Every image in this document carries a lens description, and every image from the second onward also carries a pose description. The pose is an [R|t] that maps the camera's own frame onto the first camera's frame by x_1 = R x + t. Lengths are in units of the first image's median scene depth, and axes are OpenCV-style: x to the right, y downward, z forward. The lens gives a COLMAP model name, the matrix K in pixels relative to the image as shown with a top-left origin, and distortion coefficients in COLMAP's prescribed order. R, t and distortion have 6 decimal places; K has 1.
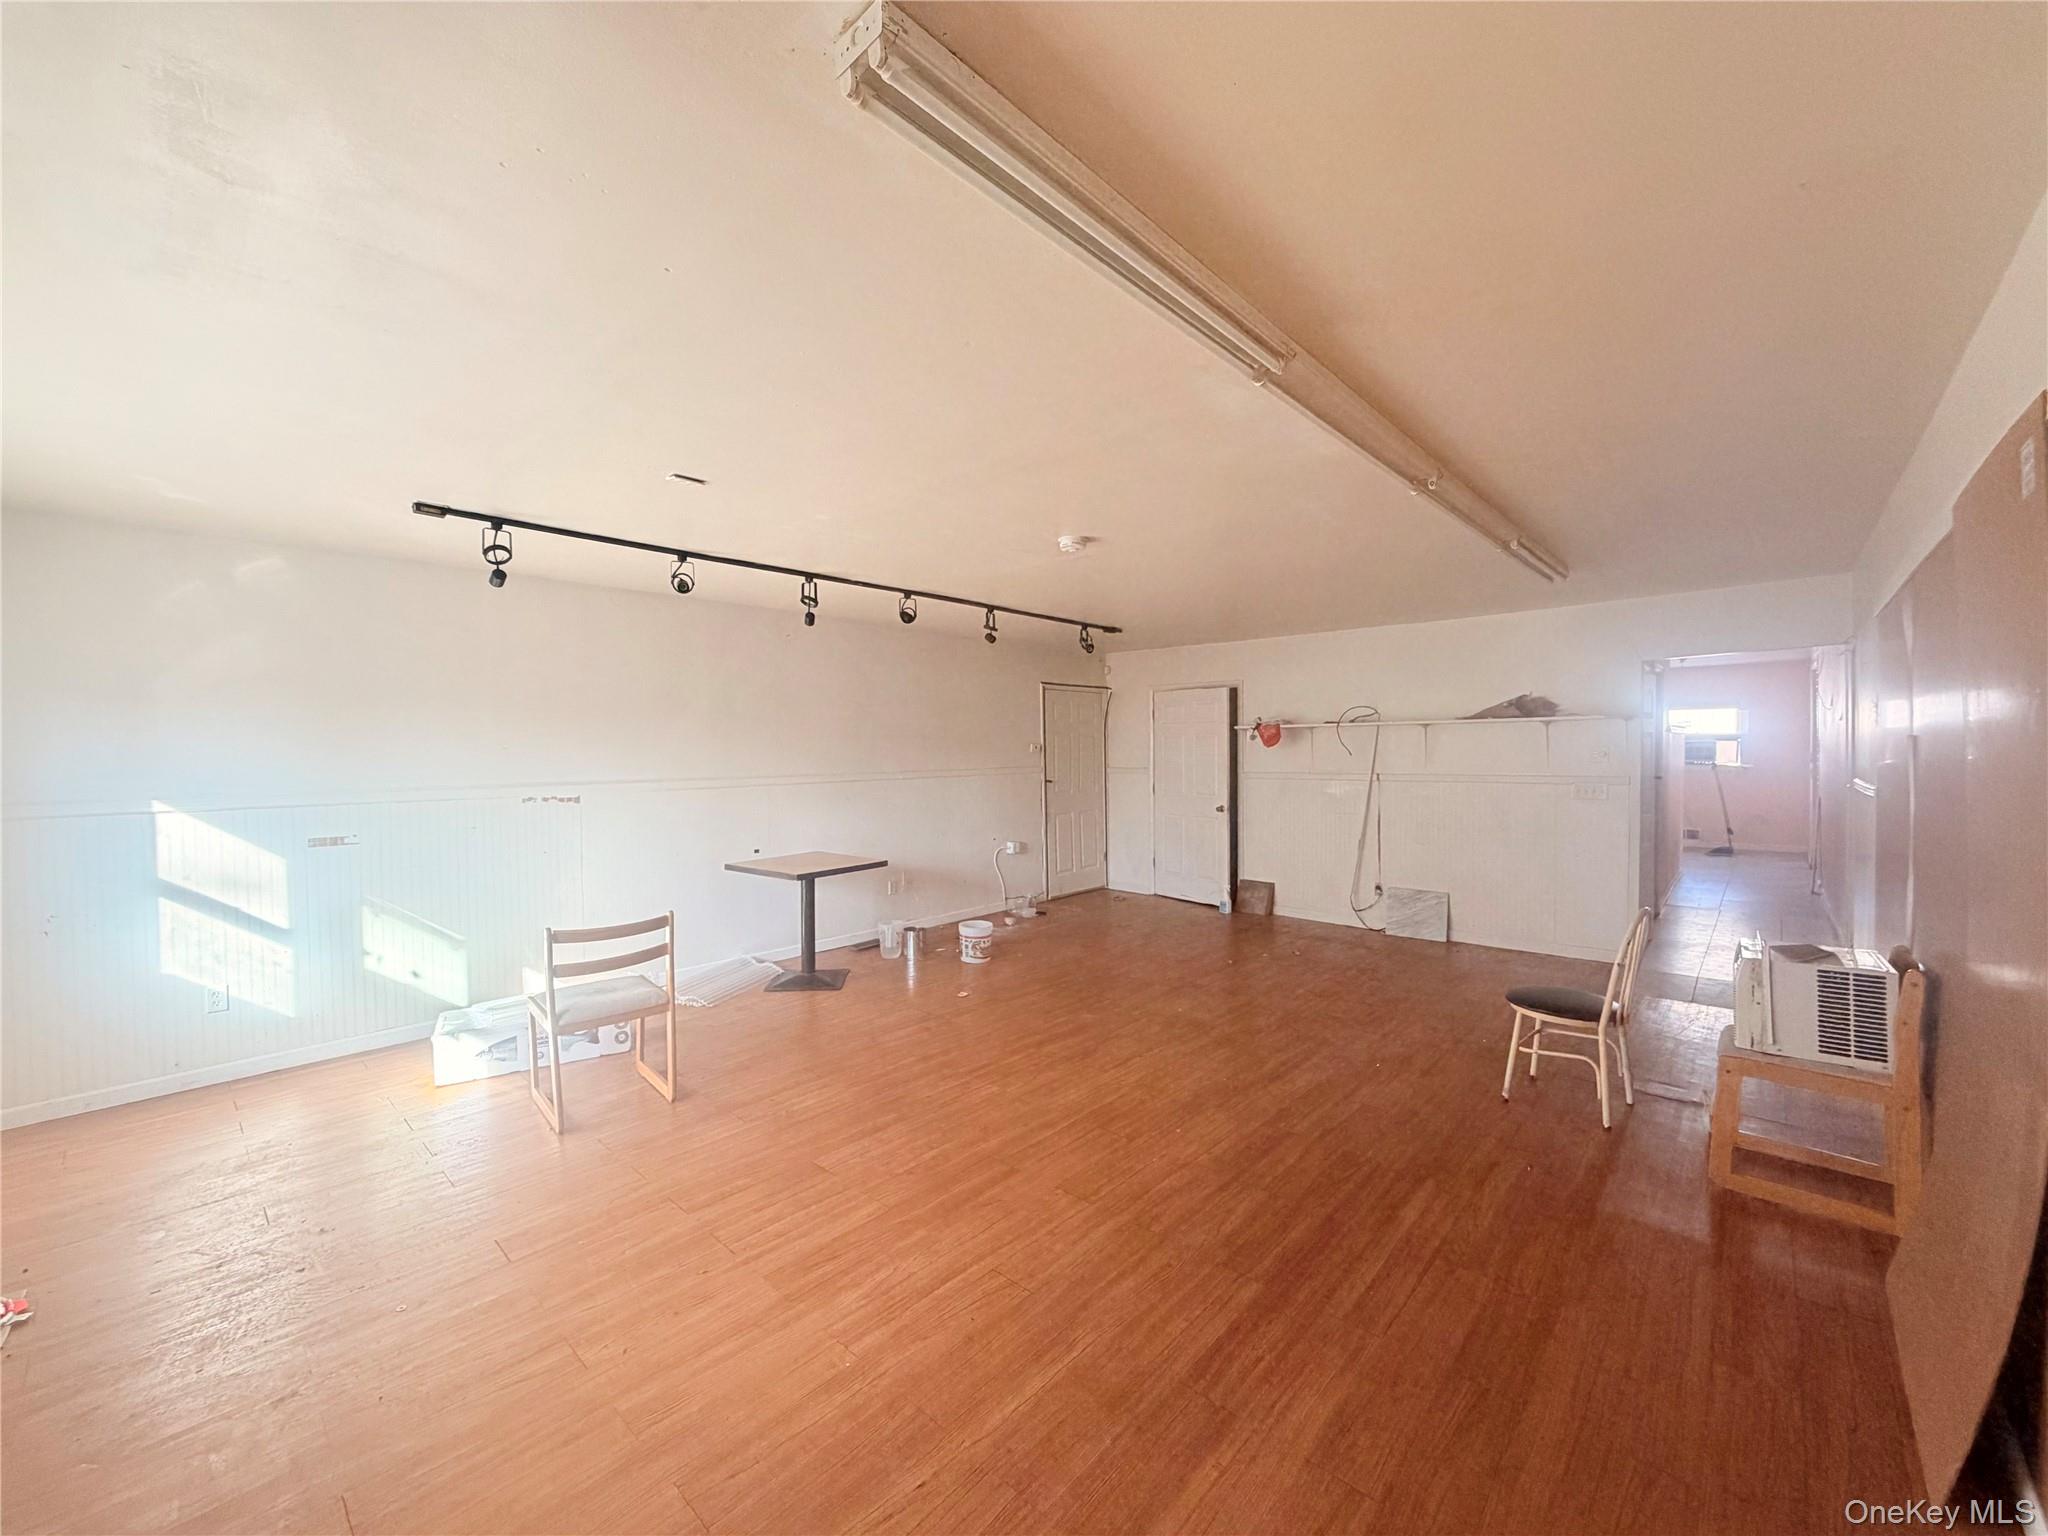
lens RADIAL K [[820.5, 0, 1022.0], [0, 820.5, 755.8], [0, 0, 1]] dist [-0.000463, 0.000097]
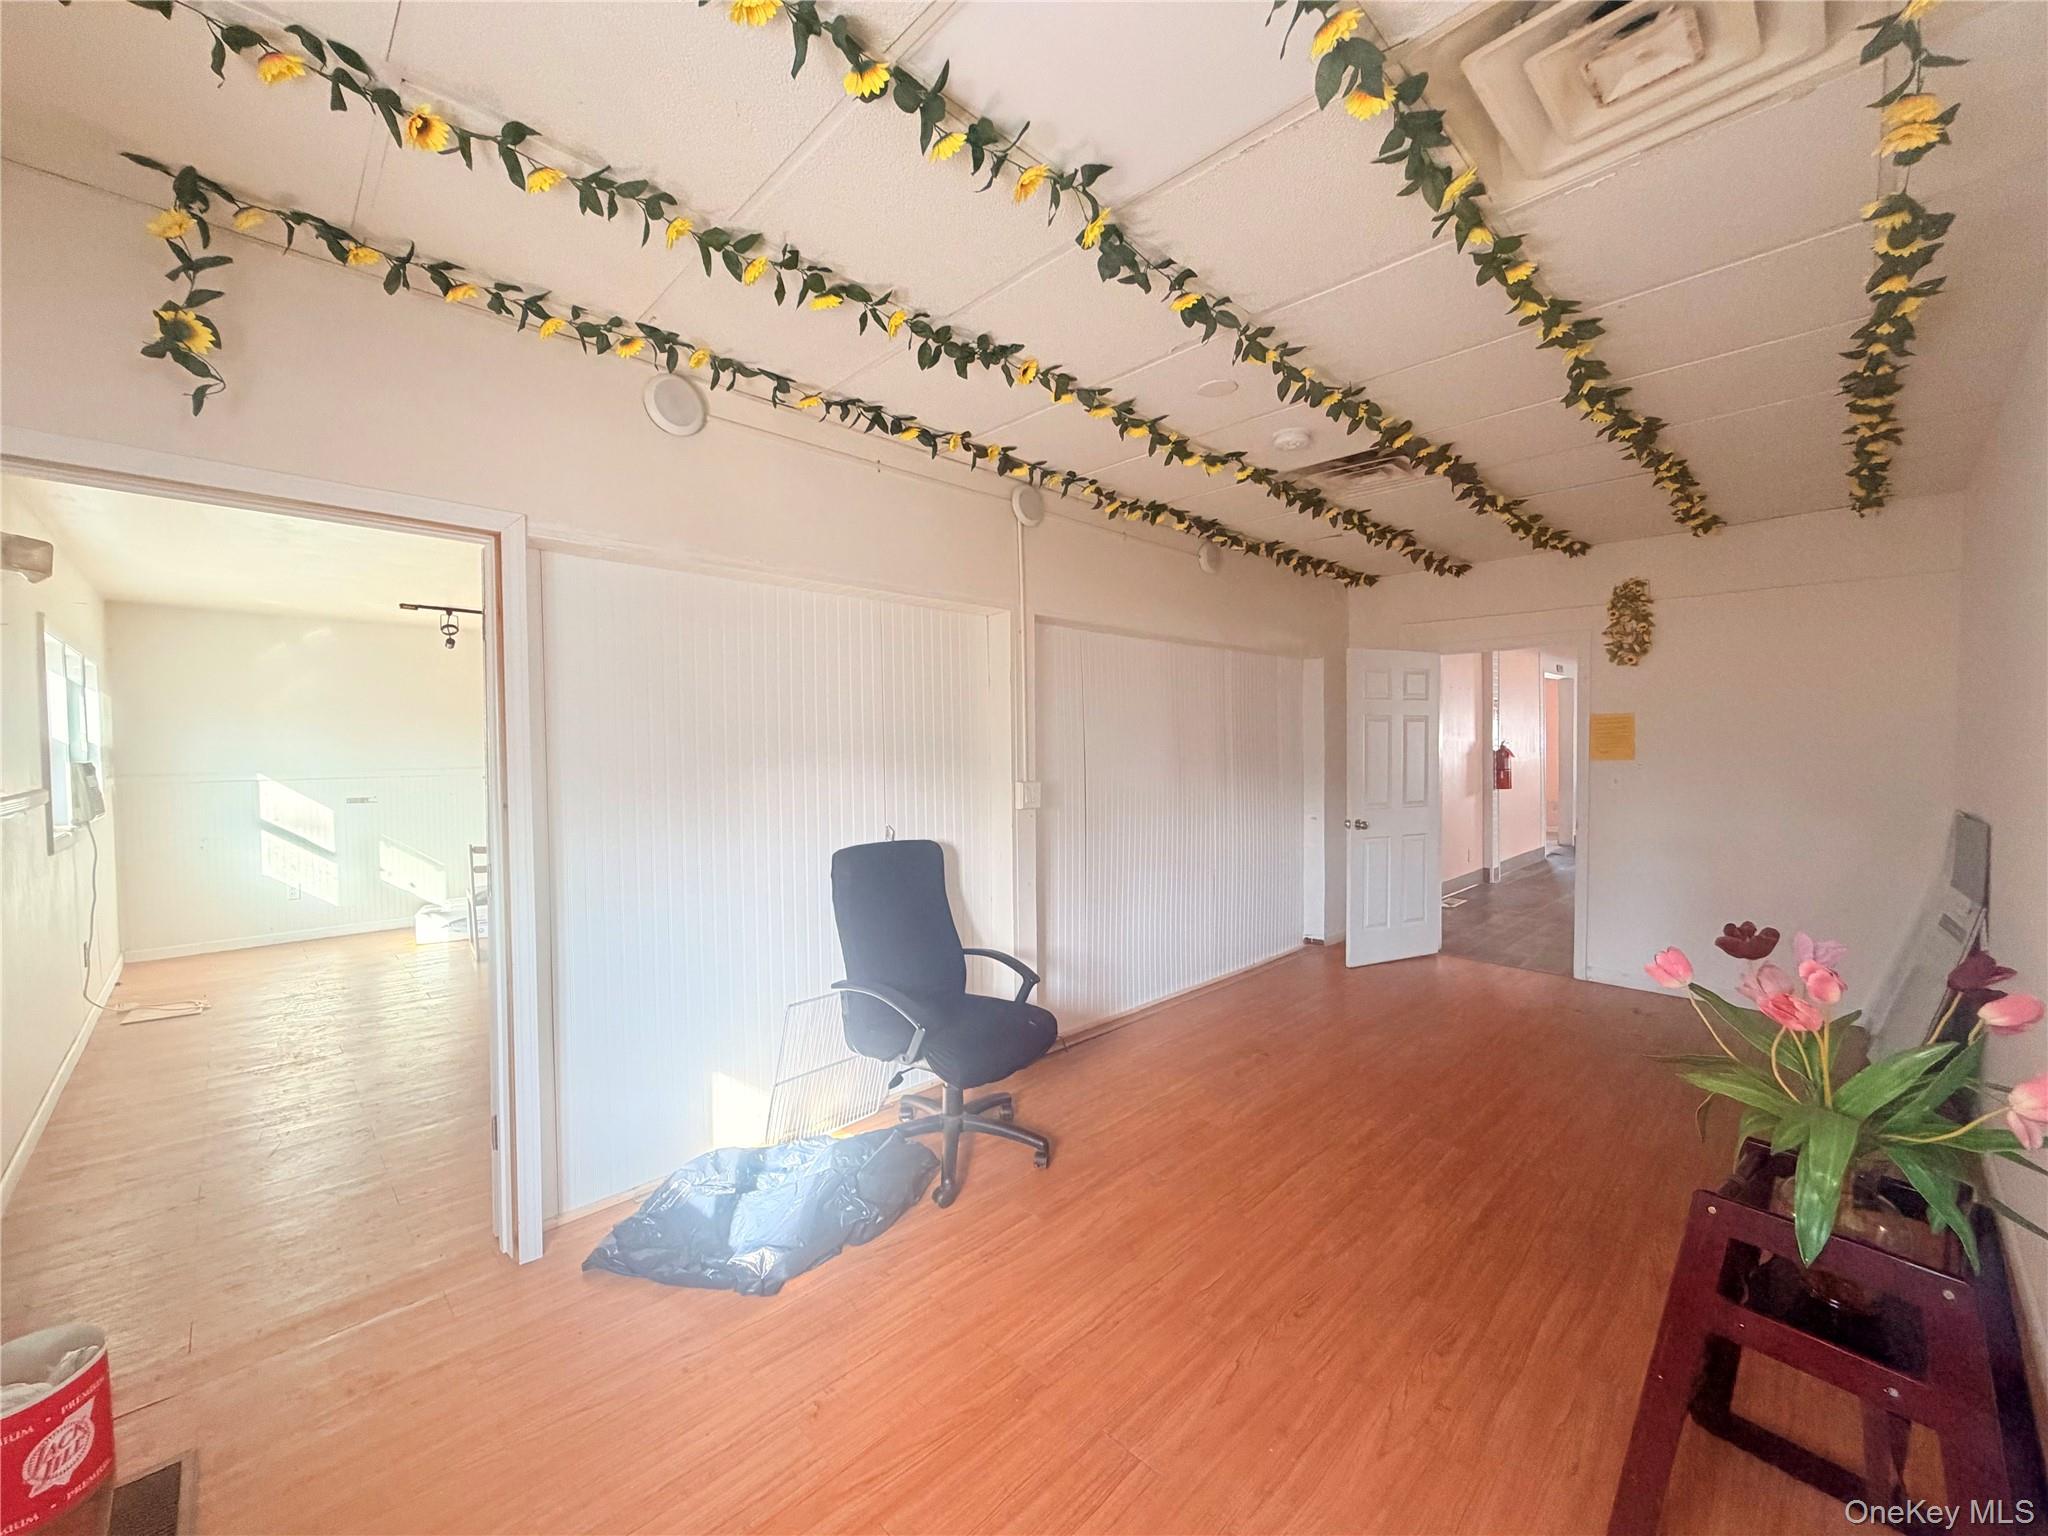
lens RADIAL K [[820.5, 0, 1029.6], [0, 820.5, 758.5], [0, 0, 1]] dist [-0.000463, 0.000097]
pose [[0.998003, 0.010985, -0.062207, 0.570303], [-0.010269, 0.999877, 0.011817, -0.010879], [0.062329, -0.011154, 0.997993, -0.529544]]
